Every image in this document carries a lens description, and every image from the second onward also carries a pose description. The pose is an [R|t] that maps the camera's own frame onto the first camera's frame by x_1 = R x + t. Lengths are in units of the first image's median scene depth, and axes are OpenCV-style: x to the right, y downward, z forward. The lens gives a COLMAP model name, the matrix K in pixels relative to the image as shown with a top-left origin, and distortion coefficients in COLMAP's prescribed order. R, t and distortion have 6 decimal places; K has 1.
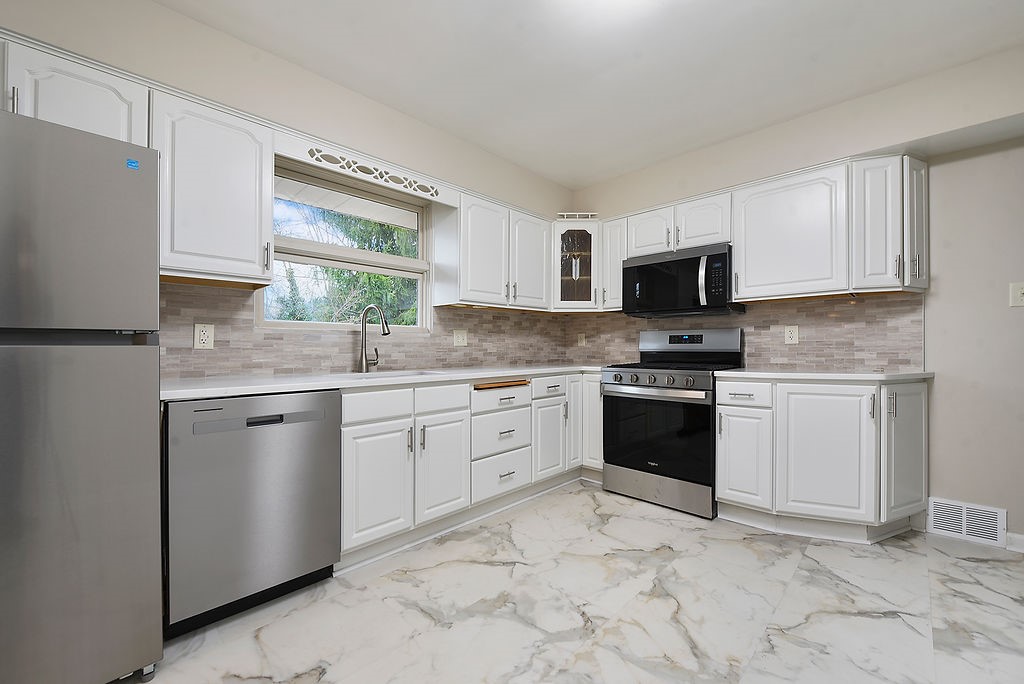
lens RADIAL K [[409.8, 0, 508.5], [0, 409.8, 364.1], [0, 0, 1]] dist [-0.002871, -0.000818]
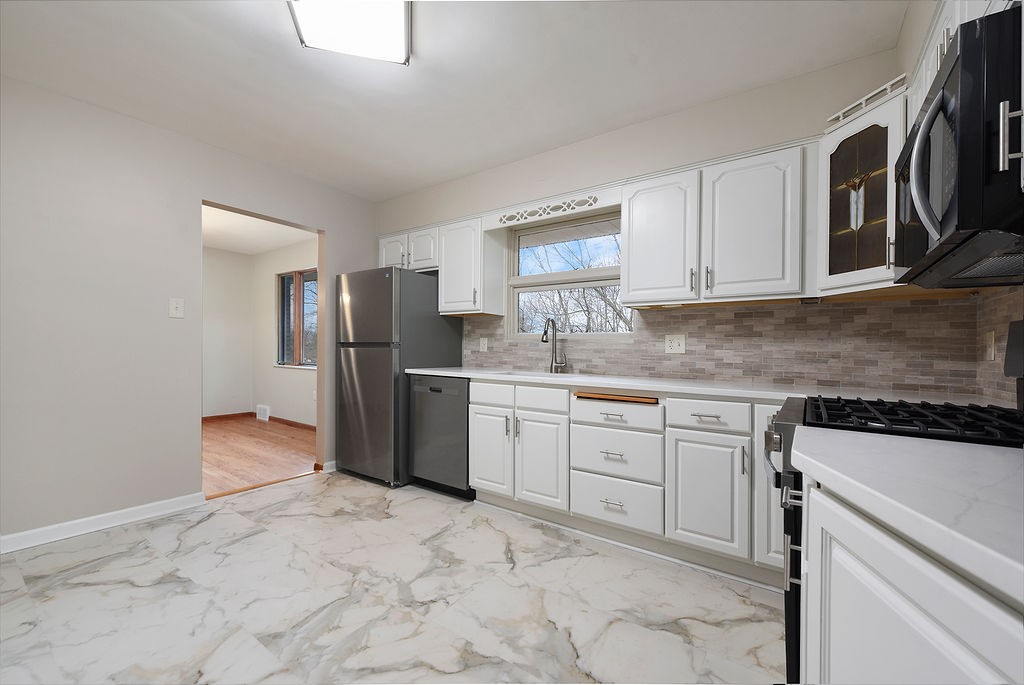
lens RADIAL K [[415.5, 0, 522.4], [0, 415.5, 374.1], [0, 0, 1]] dist [0.000345, 0.000034]
pose [[0.173955, 0.061082, -0.982857, 0.818473], [-0.059503, 0.996903, 0.051424, -0.033061], [0.982954, 0.049538, 0.177051, 0.657740]]
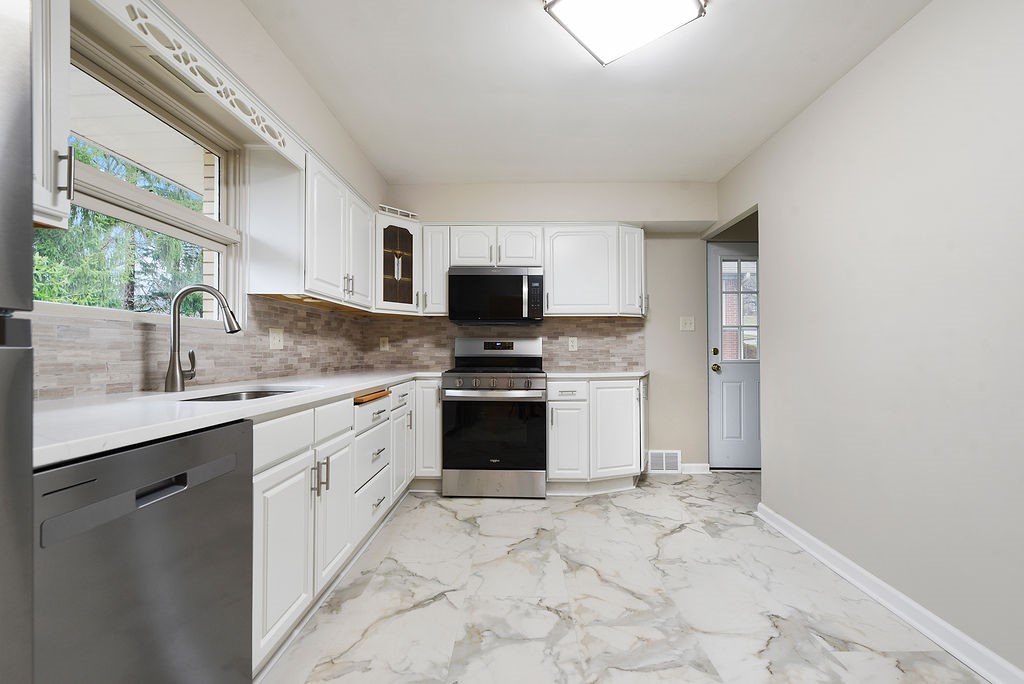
lens RADIAL K [[416.0, 0, 510.8], [0, 416.0, 361.3], [0, 0, 1]] dist [0.001838, -0.000034]
pose [[0.728290, -0.008018, 0.685222, -0.398995], [0.019583, 0.999767, -0.009115, -0.008878], [-0.684989, 0.020057, 0.728277, 0.181395]]
